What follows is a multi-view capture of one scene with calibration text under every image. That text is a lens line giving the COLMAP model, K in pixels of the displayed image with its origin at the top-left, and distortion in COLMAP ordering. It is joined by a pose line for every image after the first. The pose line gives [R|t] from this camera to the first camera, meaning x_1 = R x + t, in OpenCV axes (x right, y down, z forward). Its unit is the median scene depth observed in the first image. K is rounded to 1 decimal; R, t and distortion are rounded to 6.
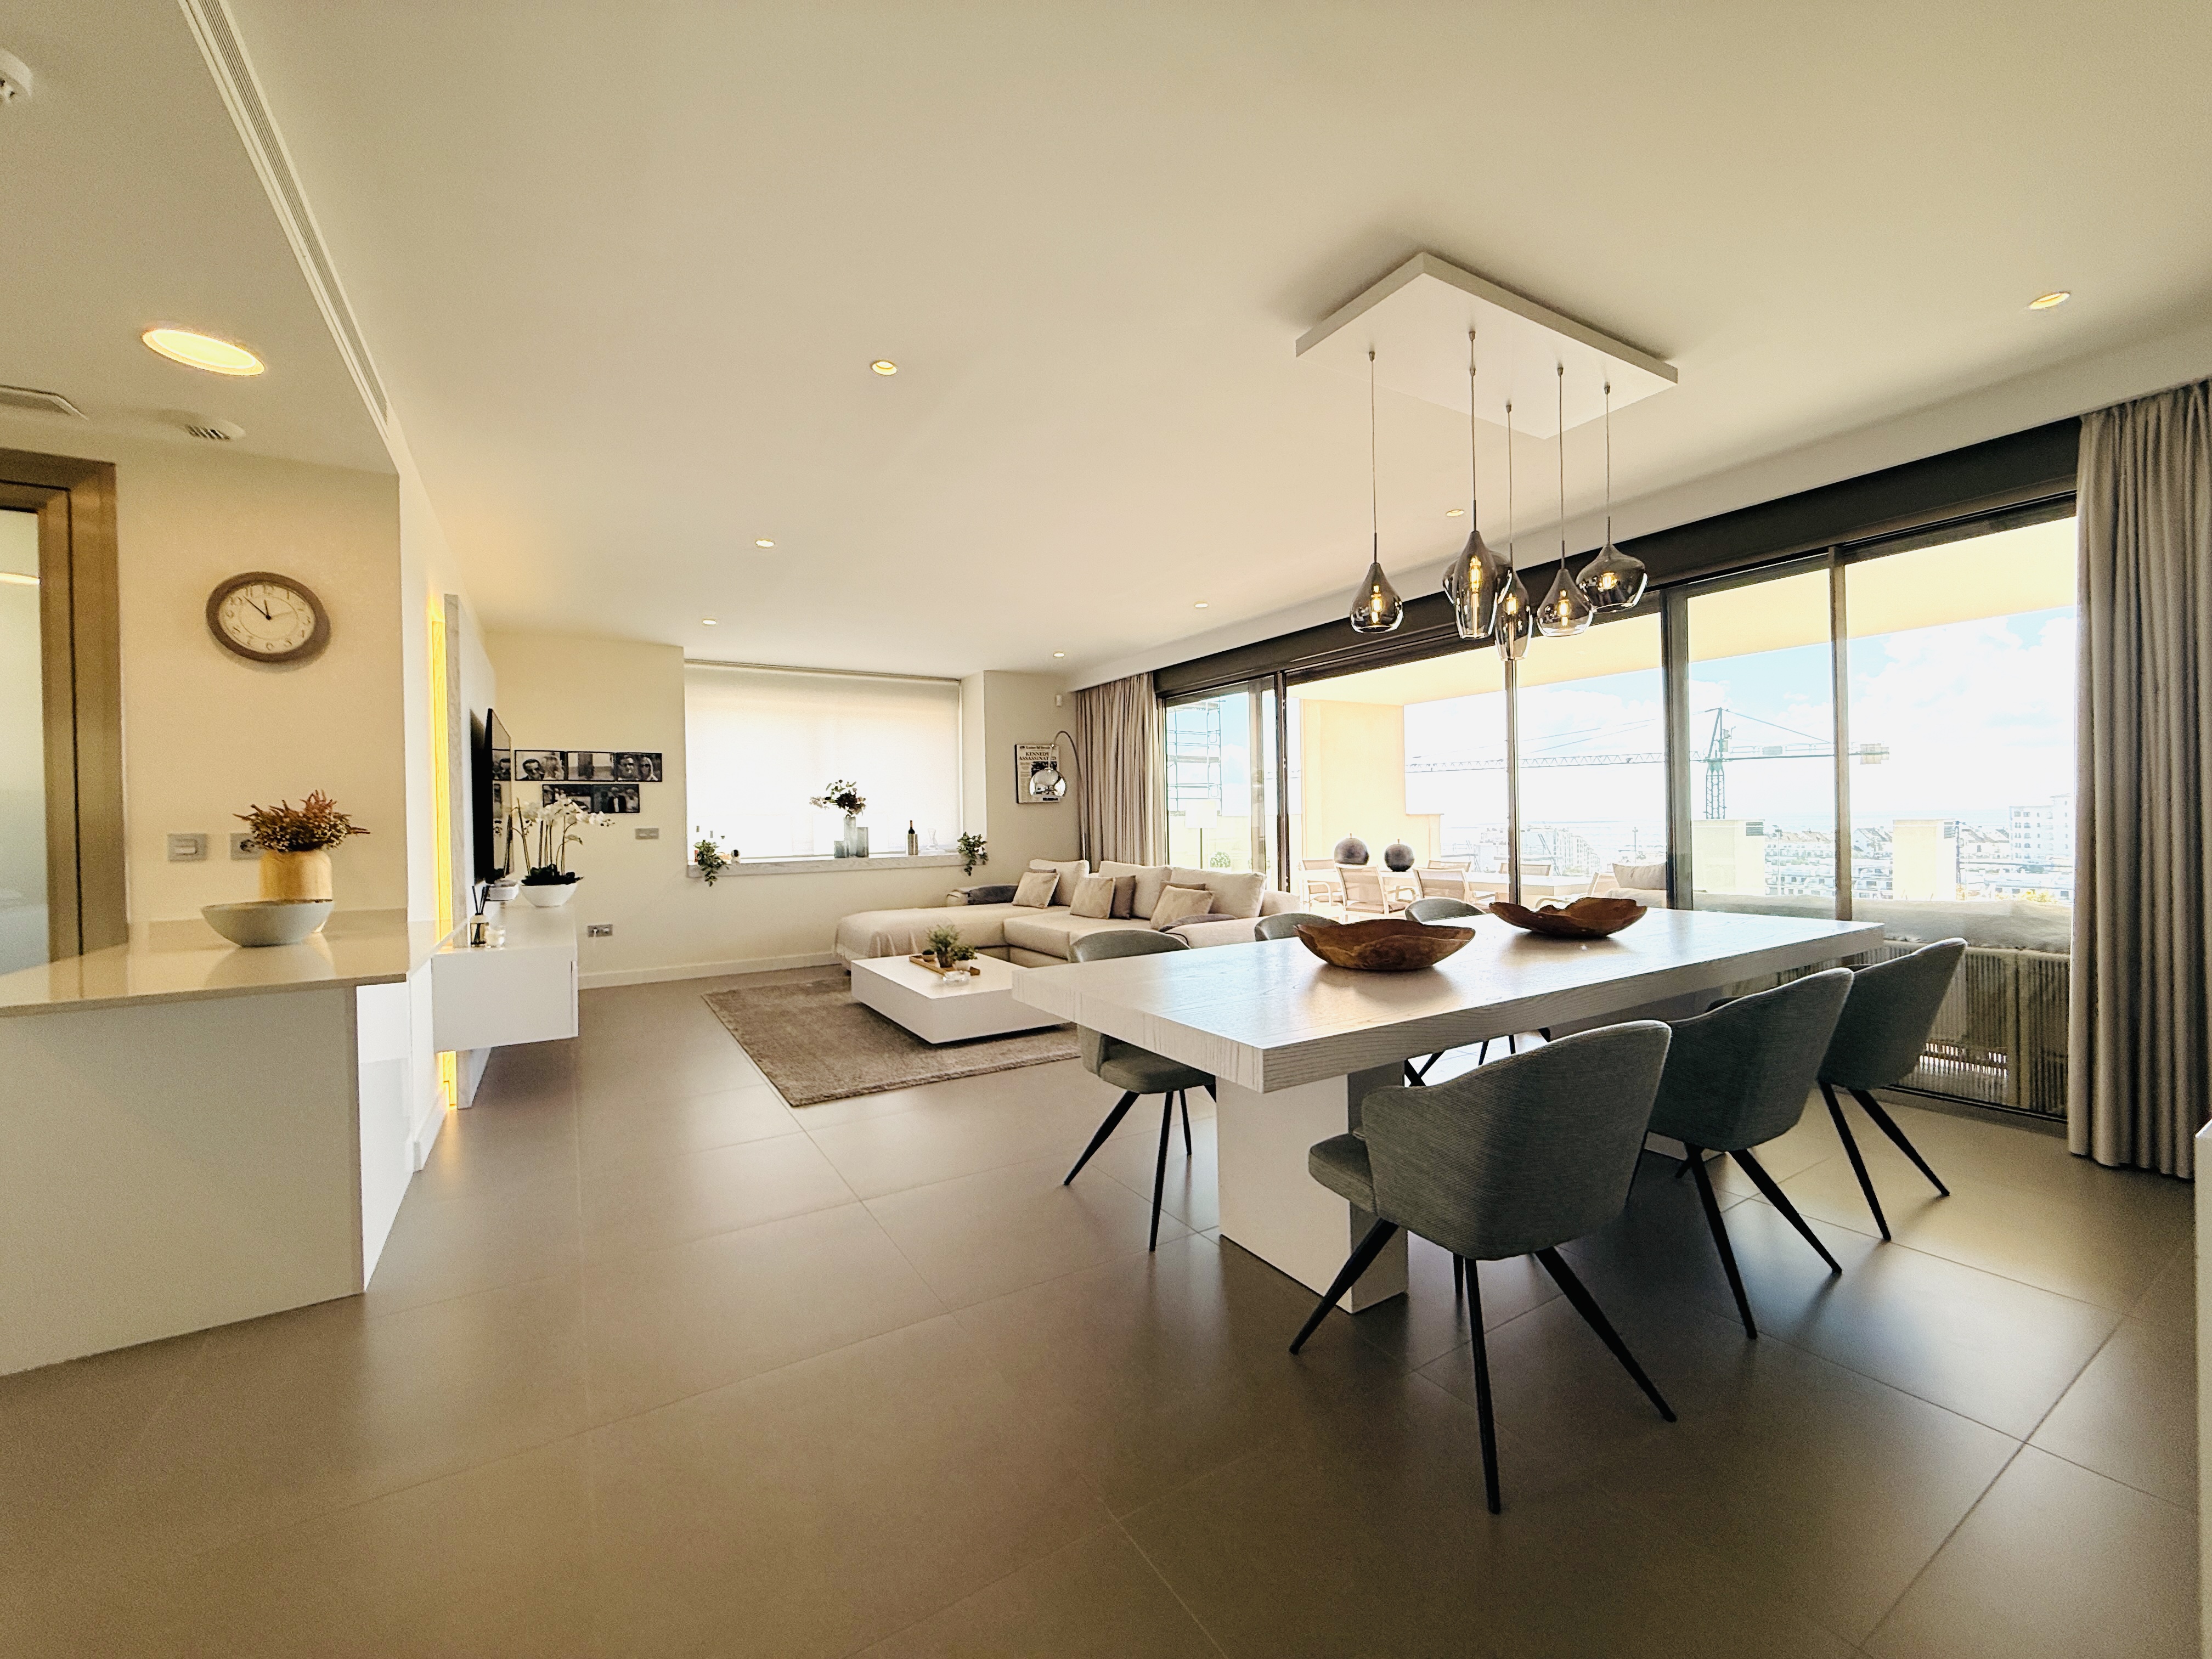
lens RADIAL K [[877.0, 0, 1107.7], [0, 877.0, 824.7], [0, 0, 1]] dist [0.001960, -0.000207]
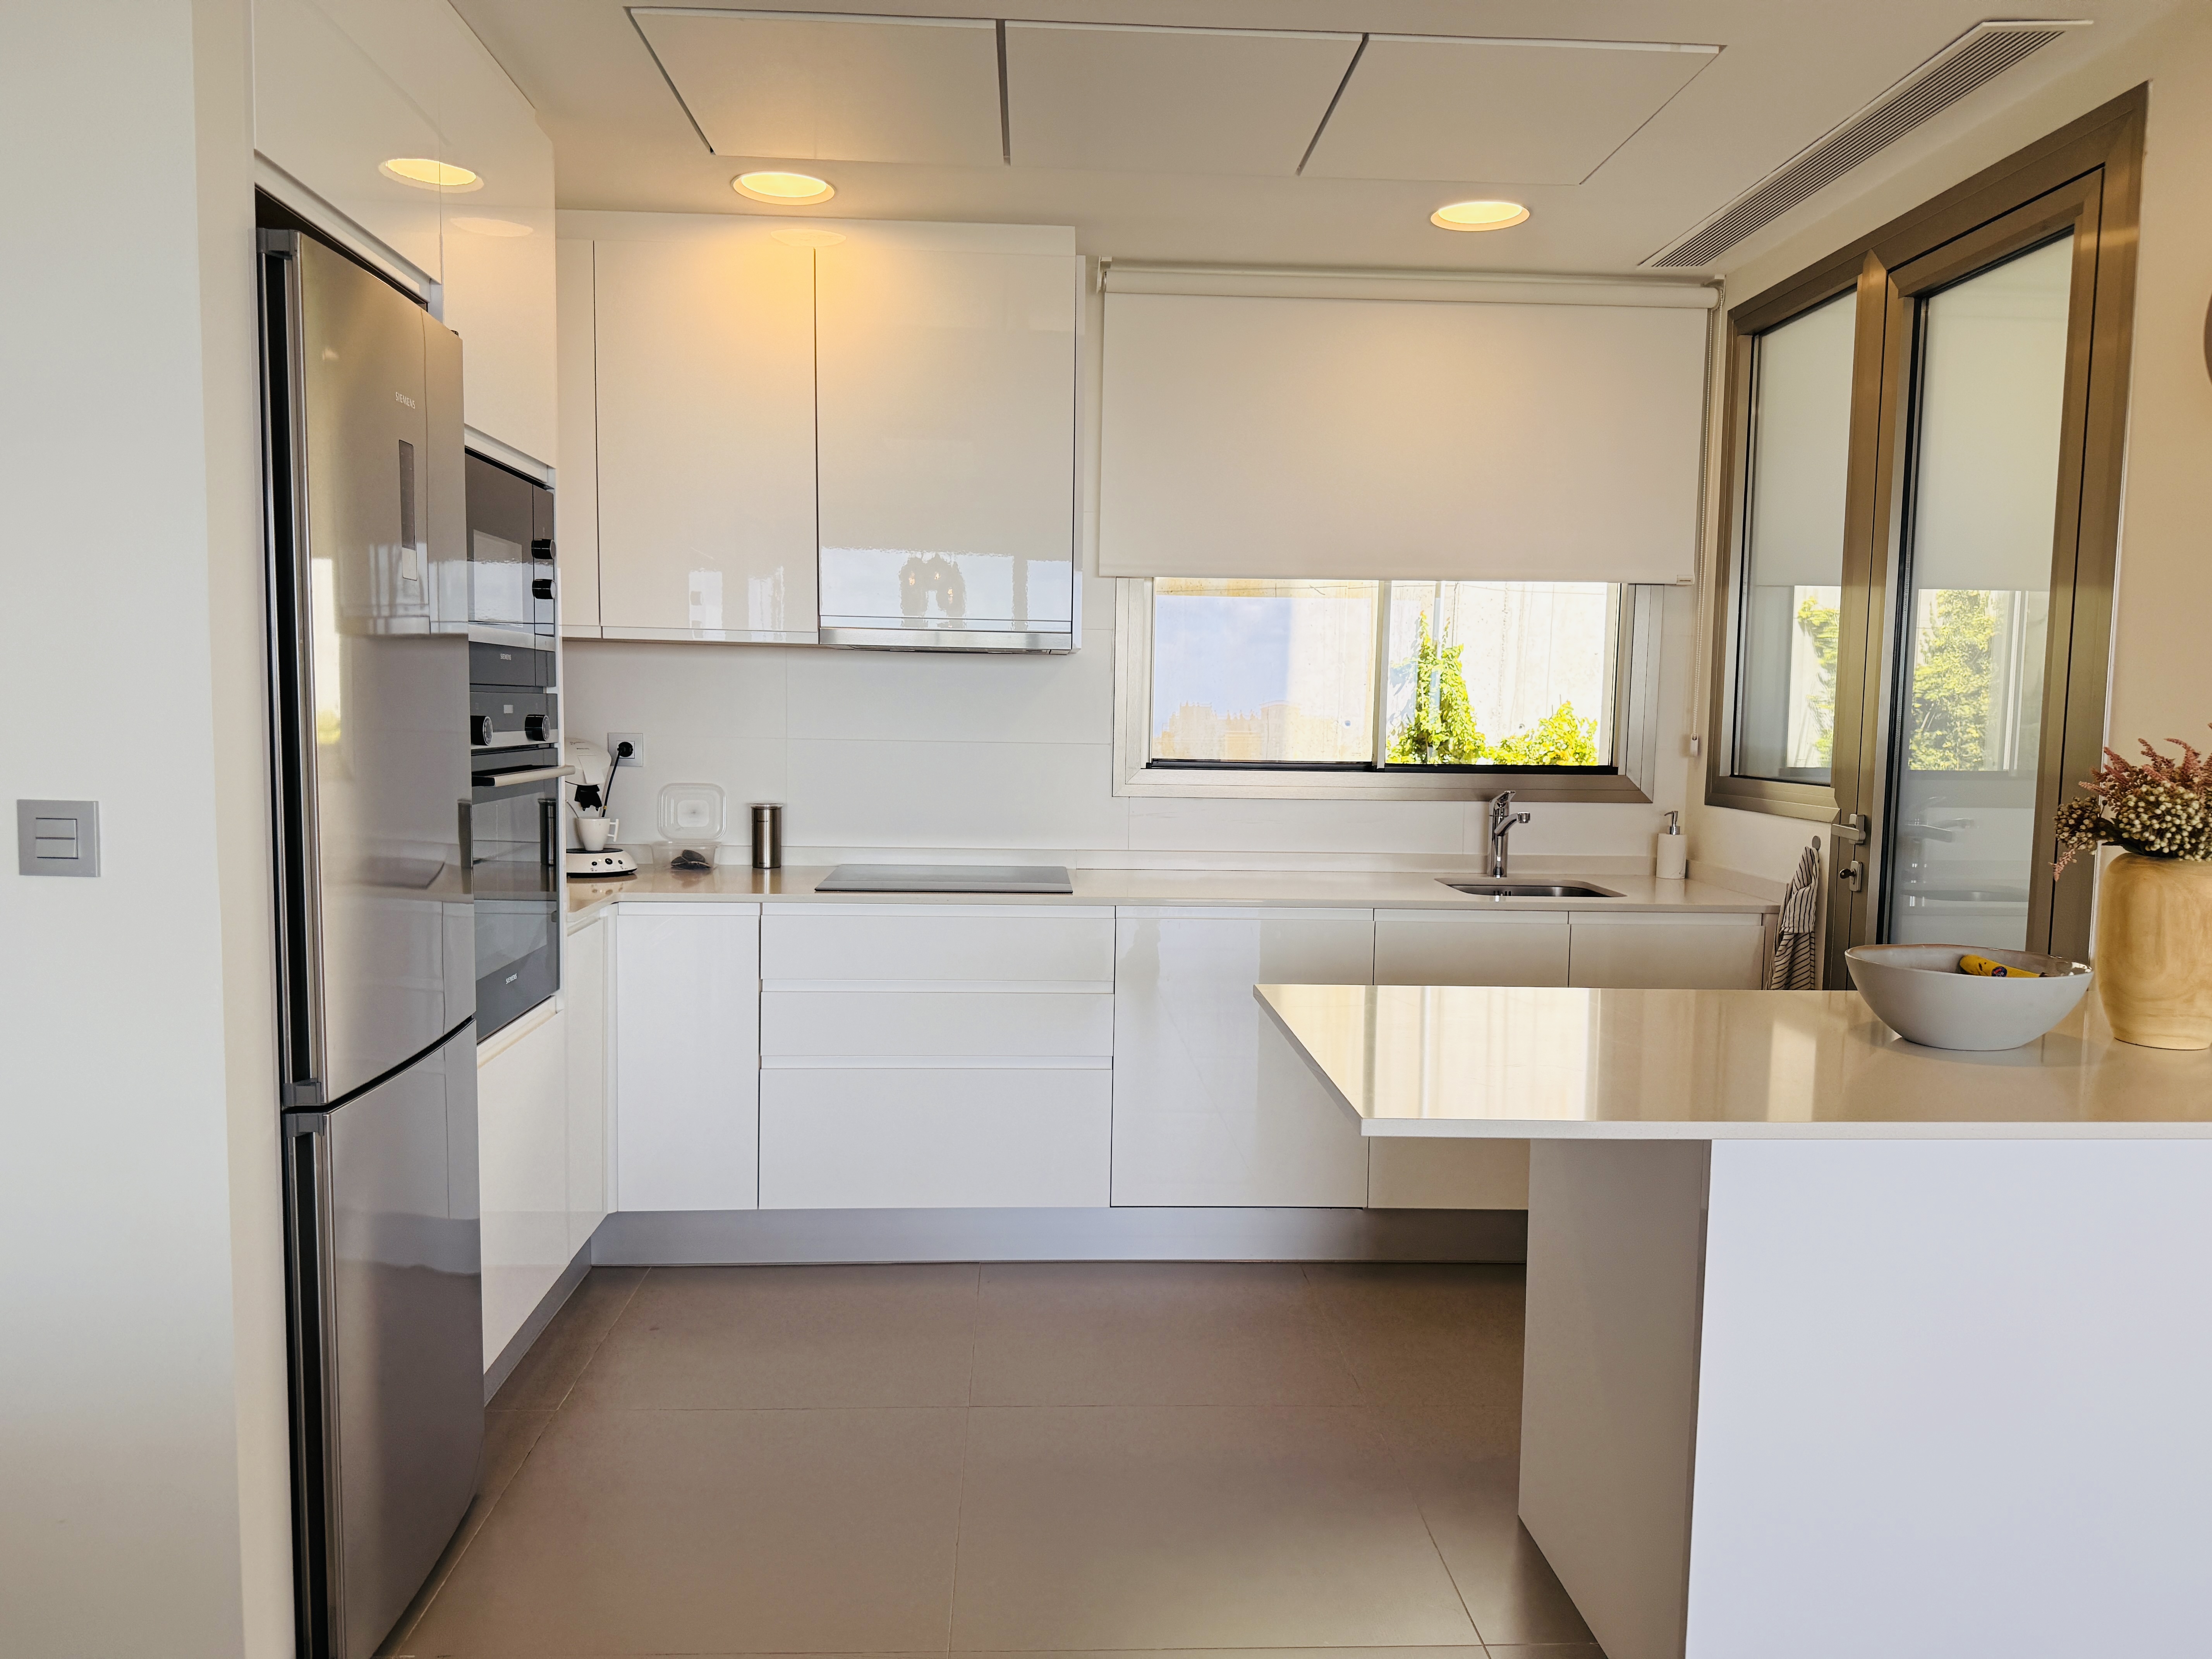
lens RADIAL K [[1548.6, 0, 1106.0], [0, 1548.6, 829.5], [0, 0, 1]] dist [-0.001465, -0.002210]
pose [[-0.488450, 0.079114, -0.868998, 0.005664], [-0.015599, 0.994931, 0.099347, -0.025000], [0.872452, 0.062081, -0.484740, 0.436910]]
